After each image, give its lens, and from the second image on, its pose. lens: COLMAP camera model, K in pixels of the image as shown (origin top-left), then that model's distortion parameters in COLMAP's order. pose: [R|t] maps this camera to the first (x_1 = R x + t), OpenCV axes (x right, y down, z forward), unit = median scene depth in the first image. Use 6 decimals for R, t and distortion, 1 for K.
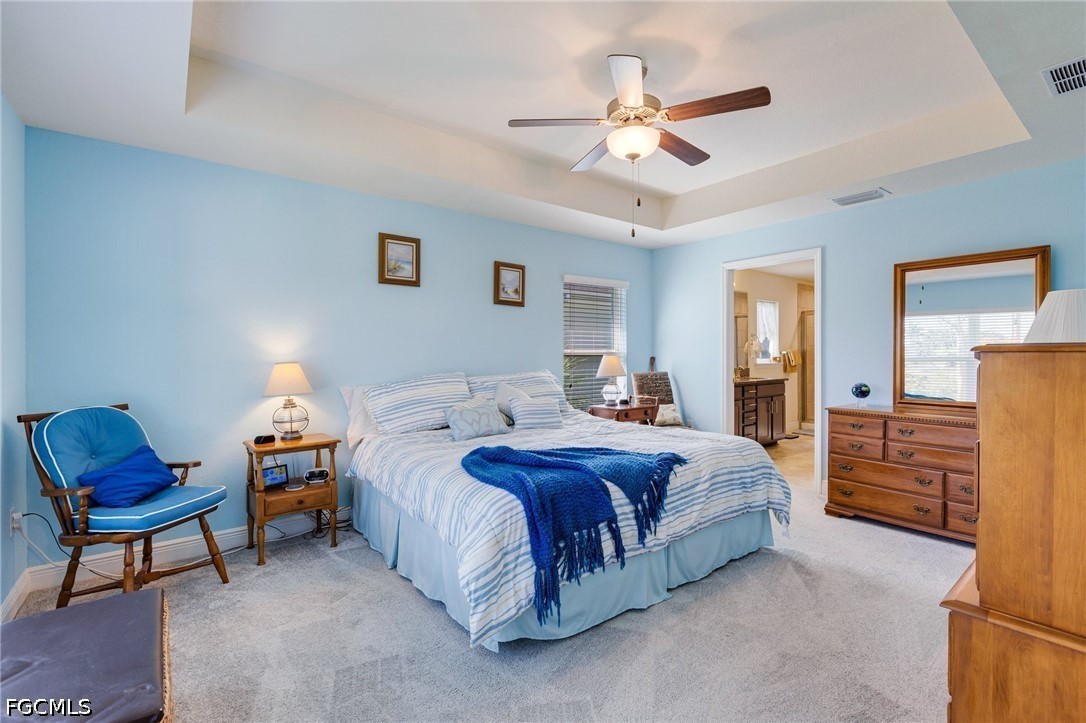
lens RADIAL K [[487.5, 0, 542.5], [0, 487.5, 355.9], [0, 0, 1]] dist [-0.001544, 0.000915]
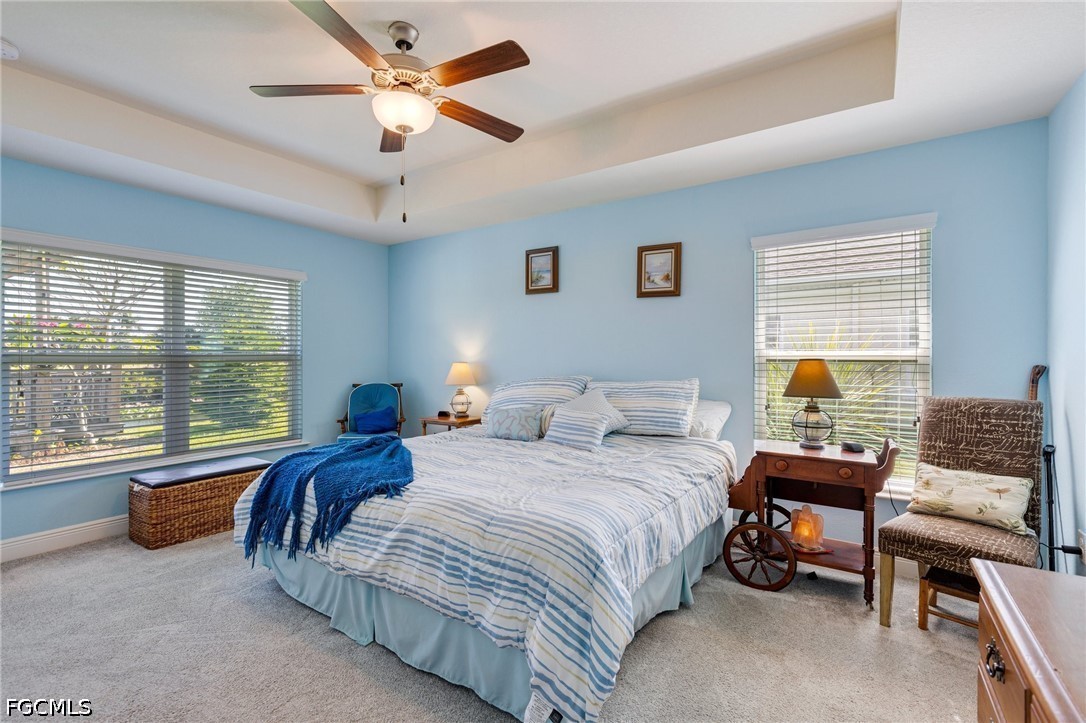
lens RADIAL K [[487.5, 0, 545.9], [0, 487.5, 360.5], [0, 0, 1]] dist [-0.001544, 0.000915]
pose [[0.317893, 0.014072, -0.948022, 0.874315], [-0.005485, 0.999900, 0.013003, -0.010091], [0.948111, 0.001066, 0.317939, 0.772667]]
